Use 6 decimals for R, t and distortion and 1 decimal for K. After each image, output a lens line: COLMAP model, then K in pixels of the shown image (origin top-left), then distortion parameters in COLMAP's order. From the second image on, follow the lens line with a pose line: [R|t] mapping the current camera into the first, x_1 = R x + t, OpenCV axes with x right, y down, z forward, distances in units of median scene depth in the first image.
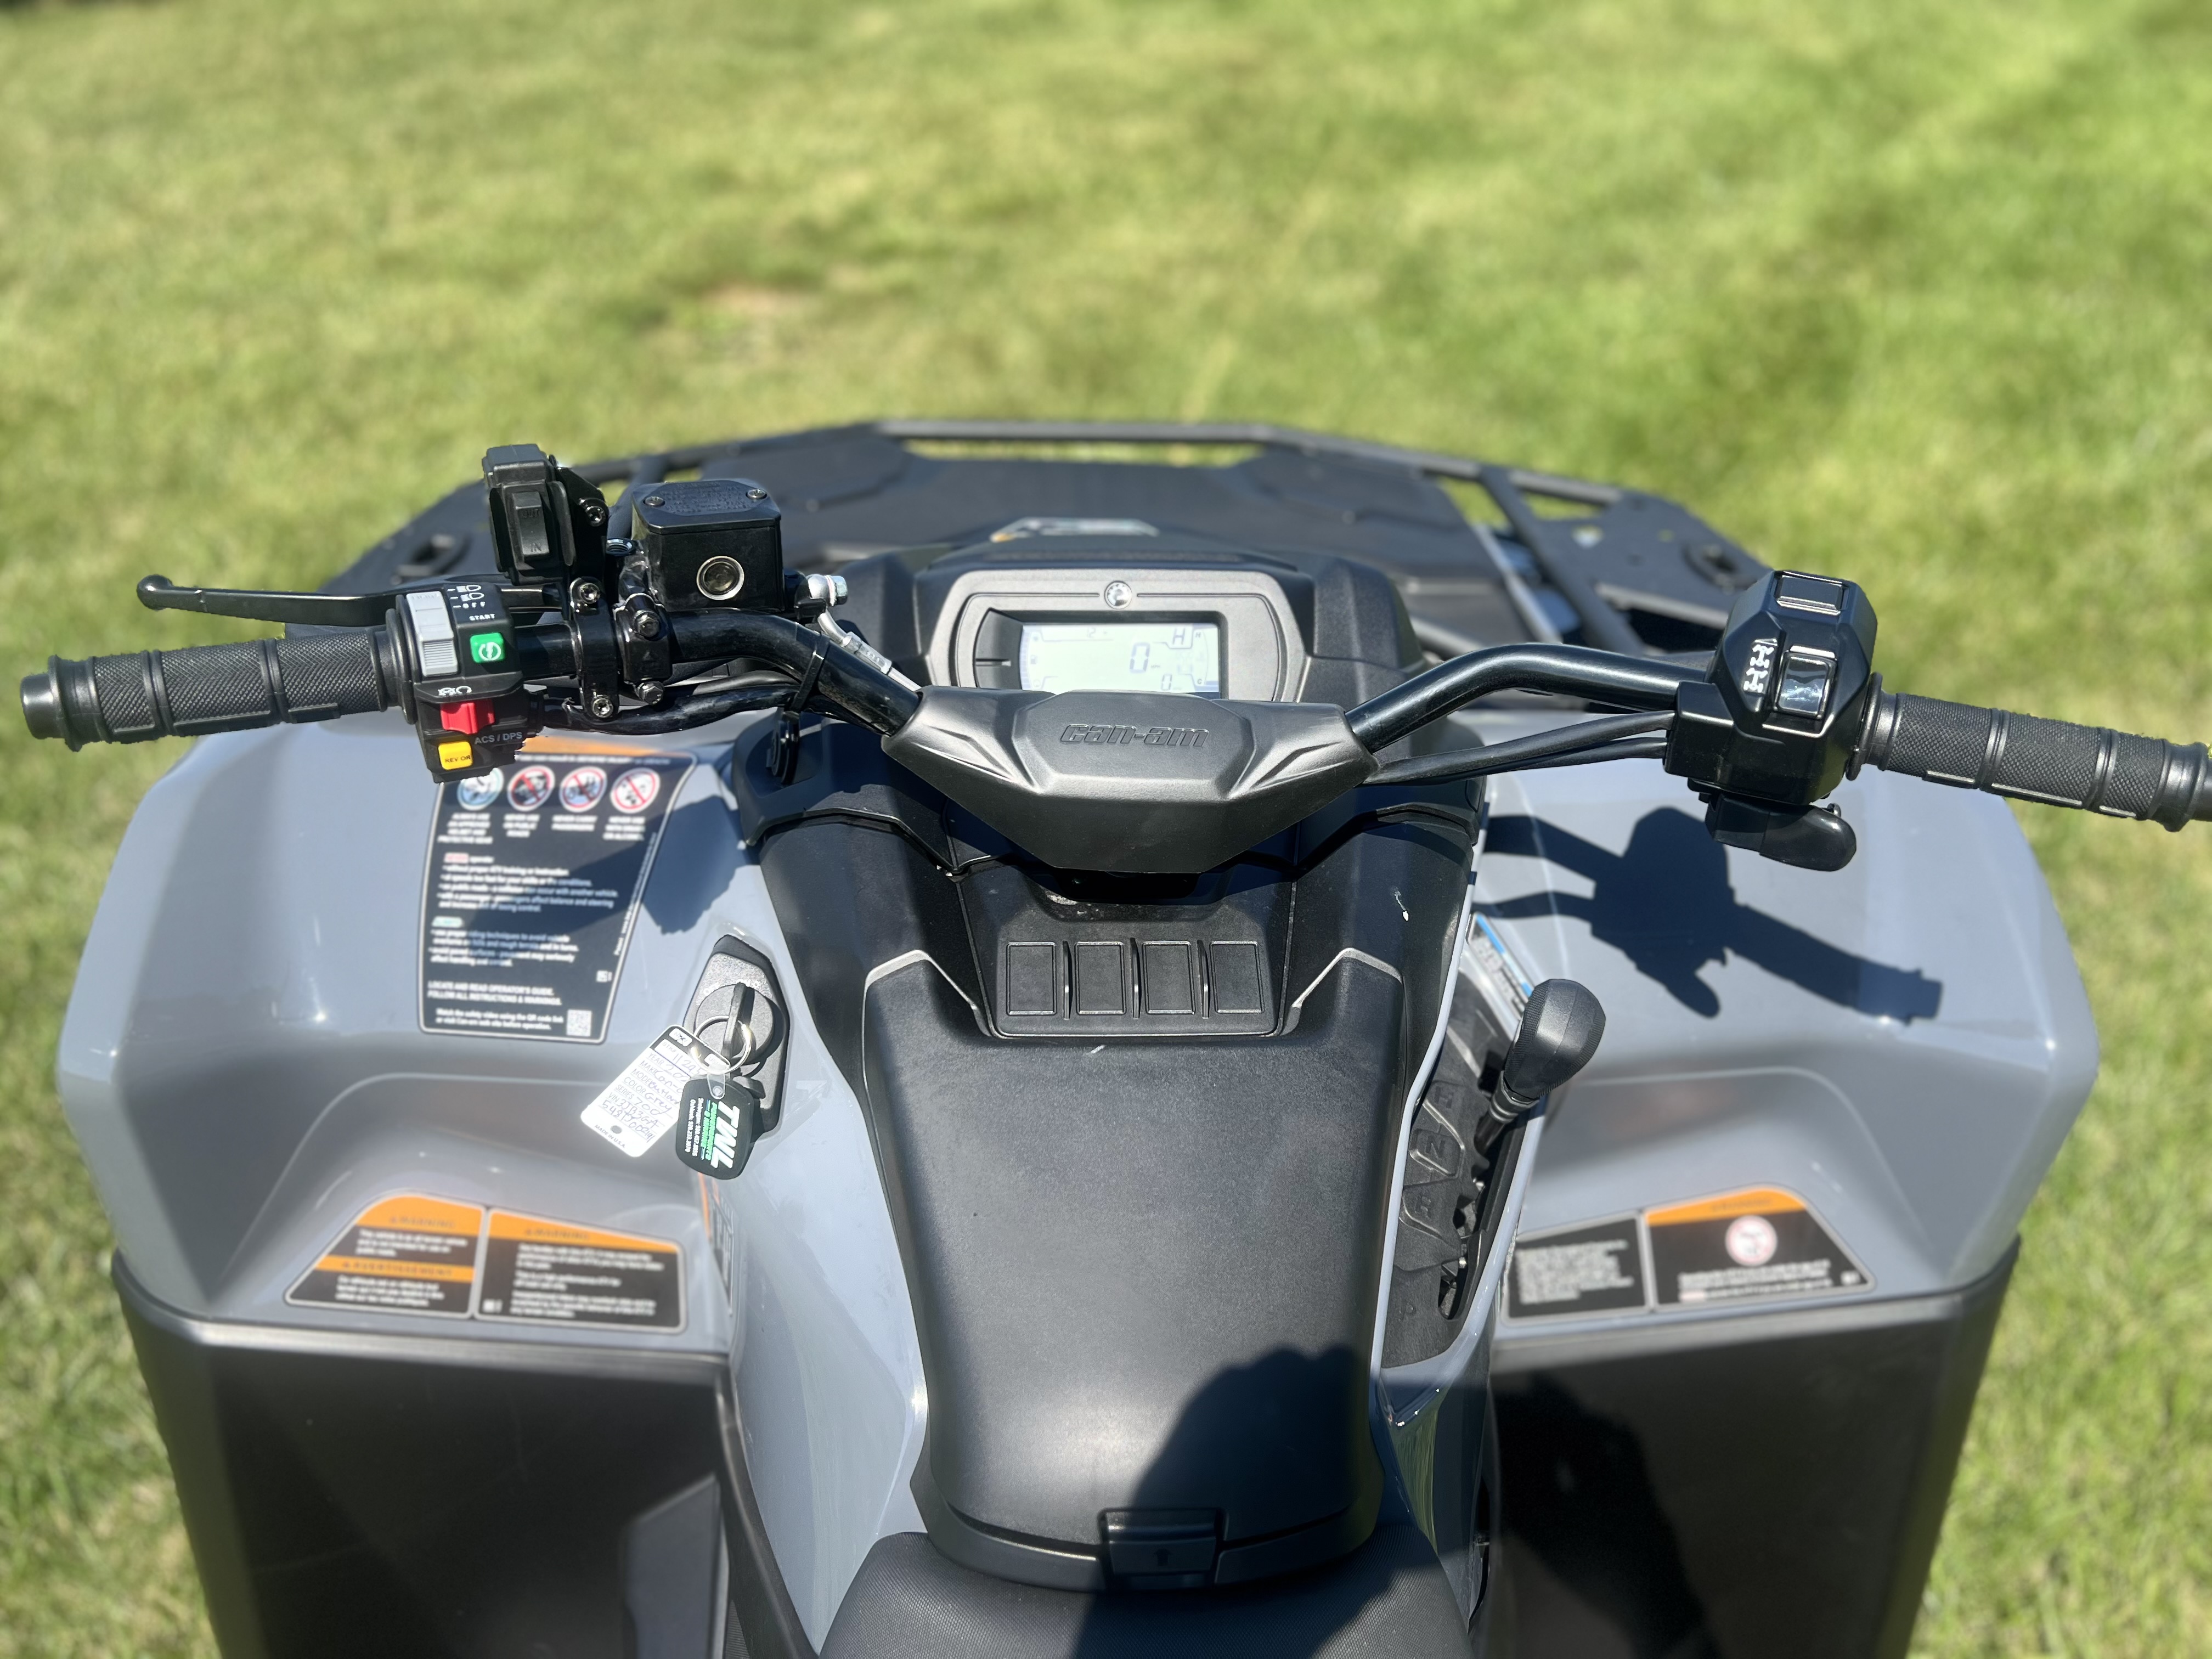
lens RADIAL K [[1639.7, 0, 1106.0], [0, 1639.7, 829.5], [0, 0, 1]] dist [-0.001823, -0.007244]
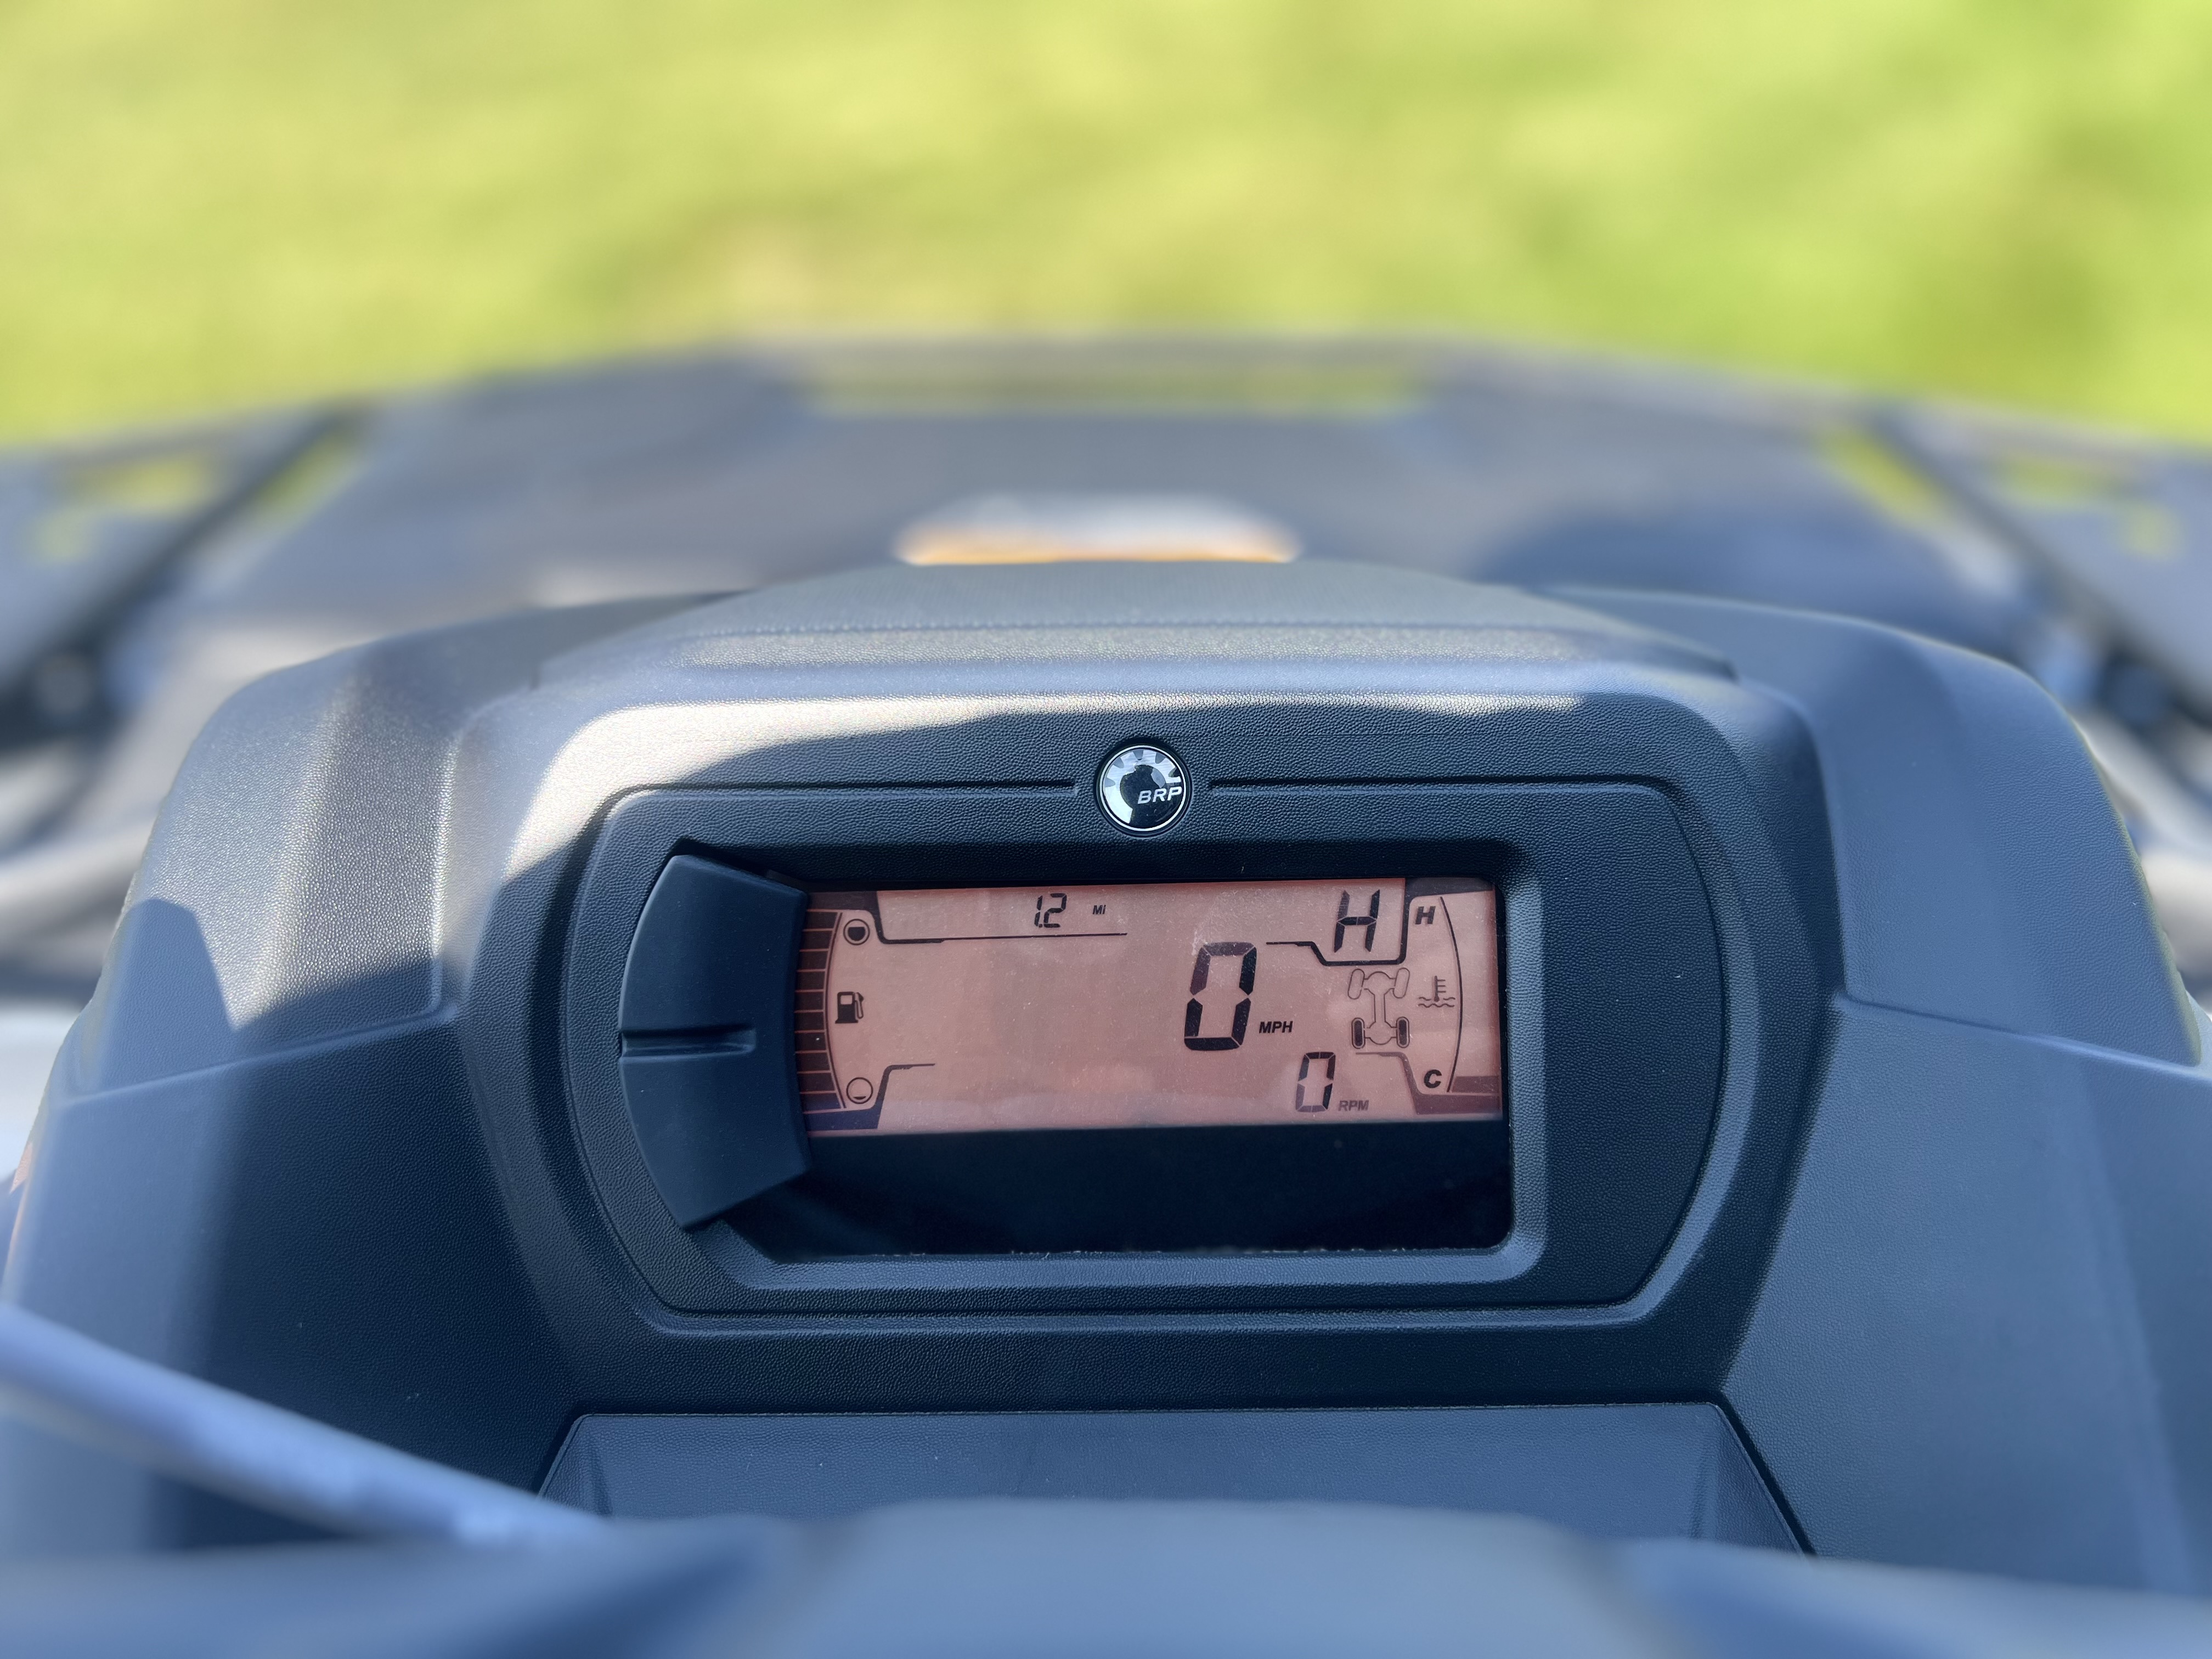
lens RADIAL K [[1672.8, 0, 1106.0], [0, 1672.8, 829.5], [0, 0, 1]] dist [0.040724, -0.042377]
pose [[0.998973, -0.000660, -0.045304, 0.002843], [0.000568, 0.999998, -0.002047, -0.027156], [0.045305, 0.002019, 0.998971, 0.143872]]
